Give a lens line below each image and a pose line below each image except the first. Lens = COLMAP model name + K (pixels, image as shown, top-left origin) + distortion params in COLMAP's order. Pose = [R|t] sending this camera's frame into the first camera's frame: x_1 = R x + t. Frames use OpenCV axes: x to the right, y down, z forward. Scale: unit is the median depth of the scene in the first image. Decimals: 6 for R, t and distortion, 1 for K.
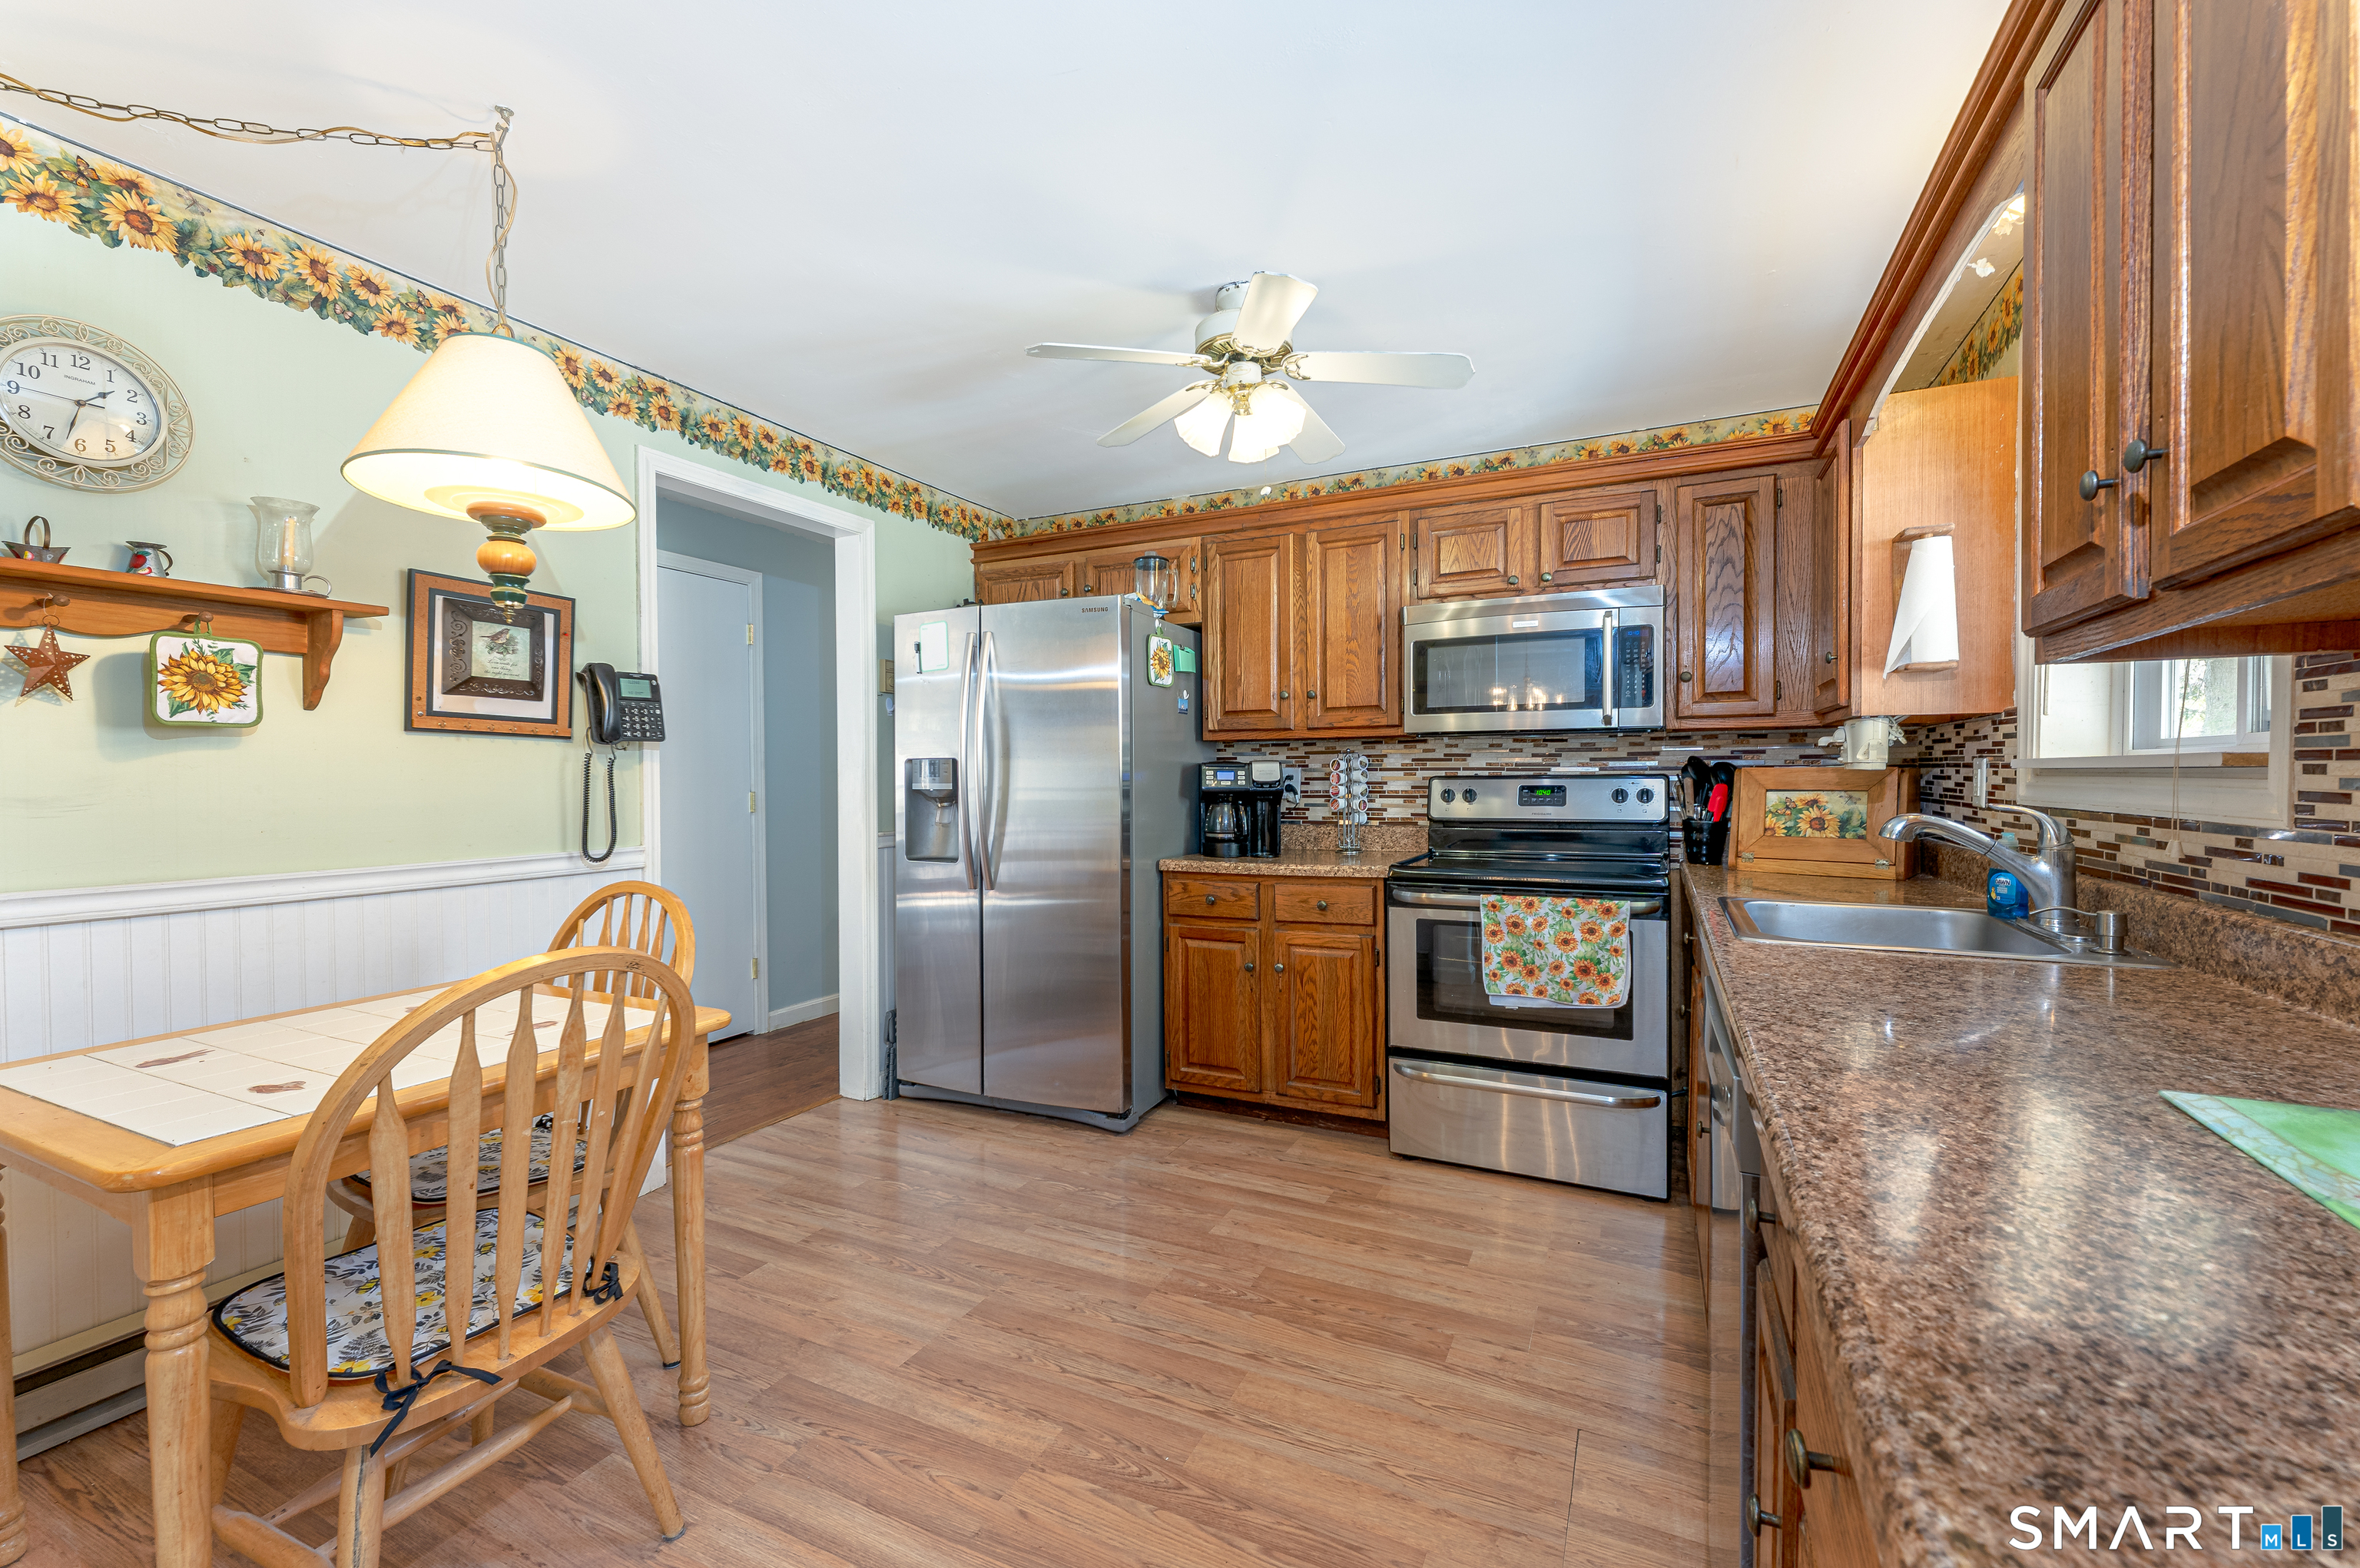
lens RADIAL K [[949.8, 0, 1169.3], [0, 949.8, 769.8], [0, 0, 1]] dist [0.000185, -0.000121]
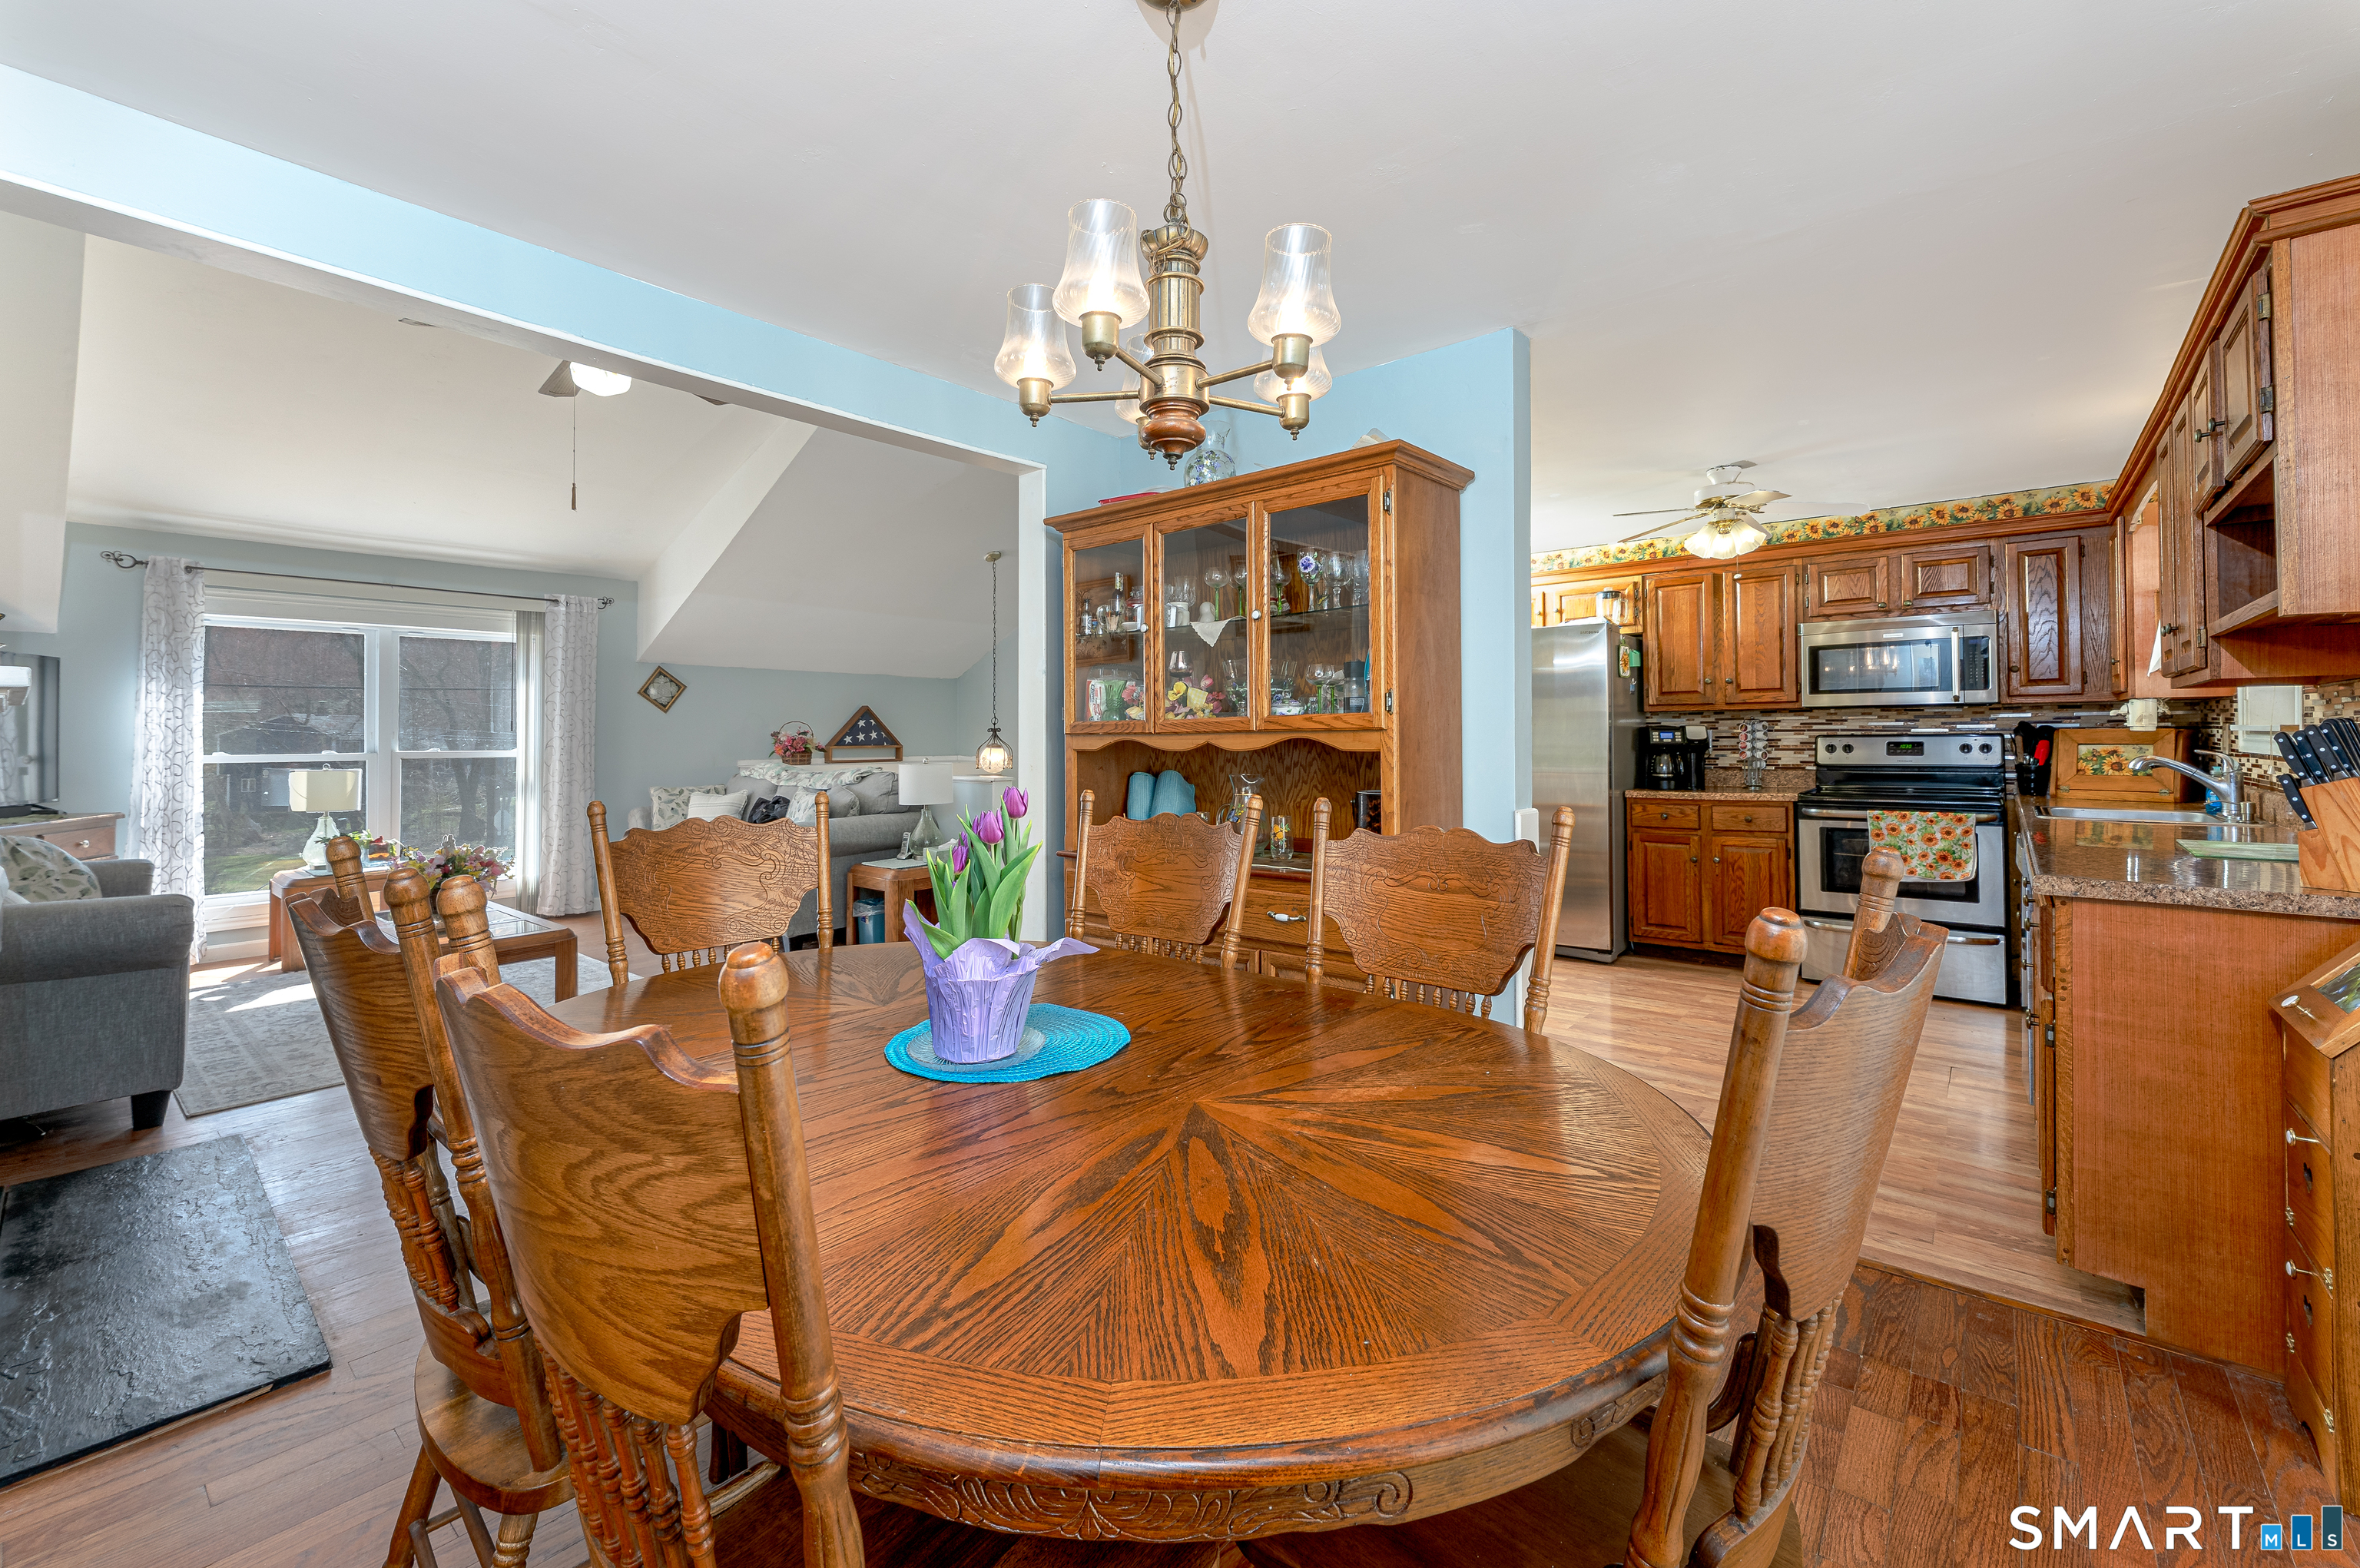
lens RADIAL K [[999.4, 0, 1187.4], [0, 999.4, 708.9], [0, 0, 1]] dist [-0.001770, -0.000203]
pose [[0.977635, -0.009008, -0.210118, -0.383205], [0.005162, 0.999809, -0.018849, -0.010912], [0.210247, 0.017343, 0.977494, -0.774223]]
